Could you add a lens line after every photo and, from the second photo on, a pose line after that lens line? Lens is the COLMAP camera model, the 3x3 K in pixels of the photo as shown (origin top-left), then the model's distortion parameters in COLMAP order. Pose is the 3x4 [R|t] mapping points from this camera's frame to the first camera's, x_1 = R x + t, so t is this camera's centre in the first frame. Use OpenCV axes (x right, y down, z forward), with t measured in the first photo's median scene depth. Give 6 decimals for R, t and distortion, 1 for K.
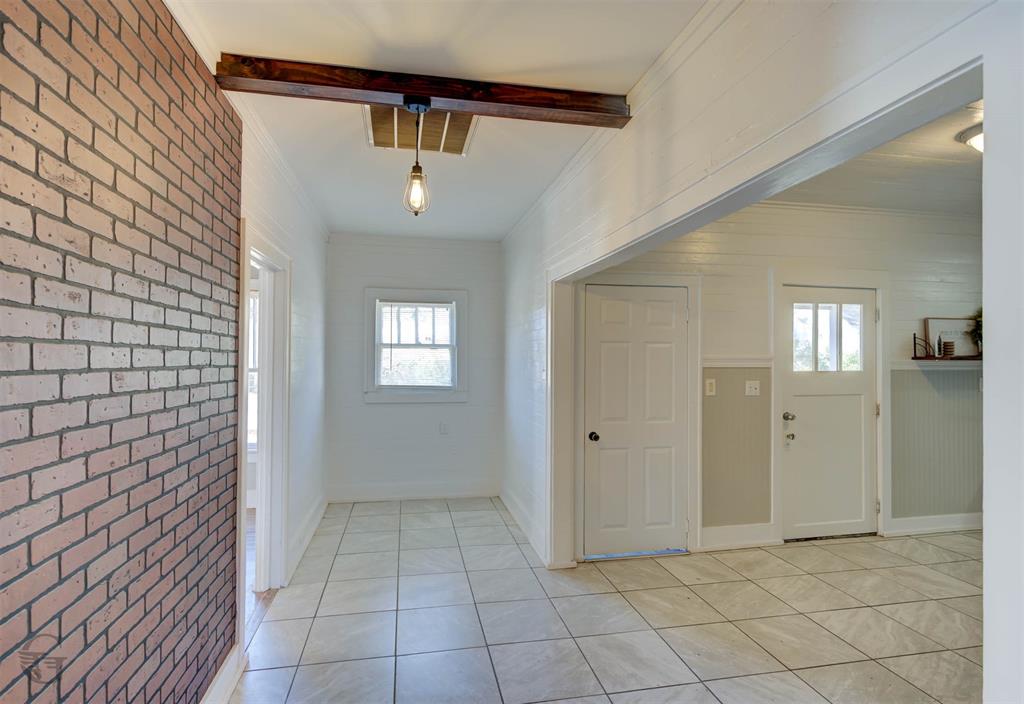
lens RADIAL K [[519.8, 0, 508.0], [0, 519.8, 356.2], [0, 0, 1]] dist [0.003163, 0.000159]
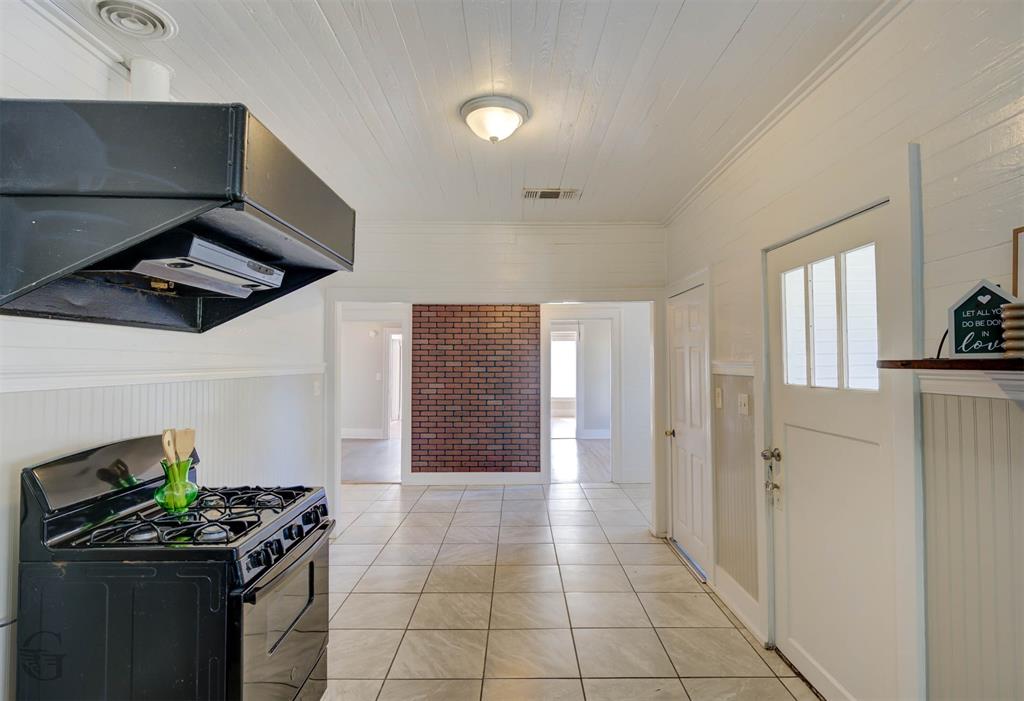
lens RADIAL K [[519.8, 0, 513.4], [0, 519.8, 348.1], [0, 0, 1]] dist [0.003163, 0.000159]
pose [[-0.203071, -0.029220, -0.978728, 1.203221], [0.008277, 0.999468, -0.031557, 0.002572], [0.979129, -0.014509, -0.202721, 0.800002]]
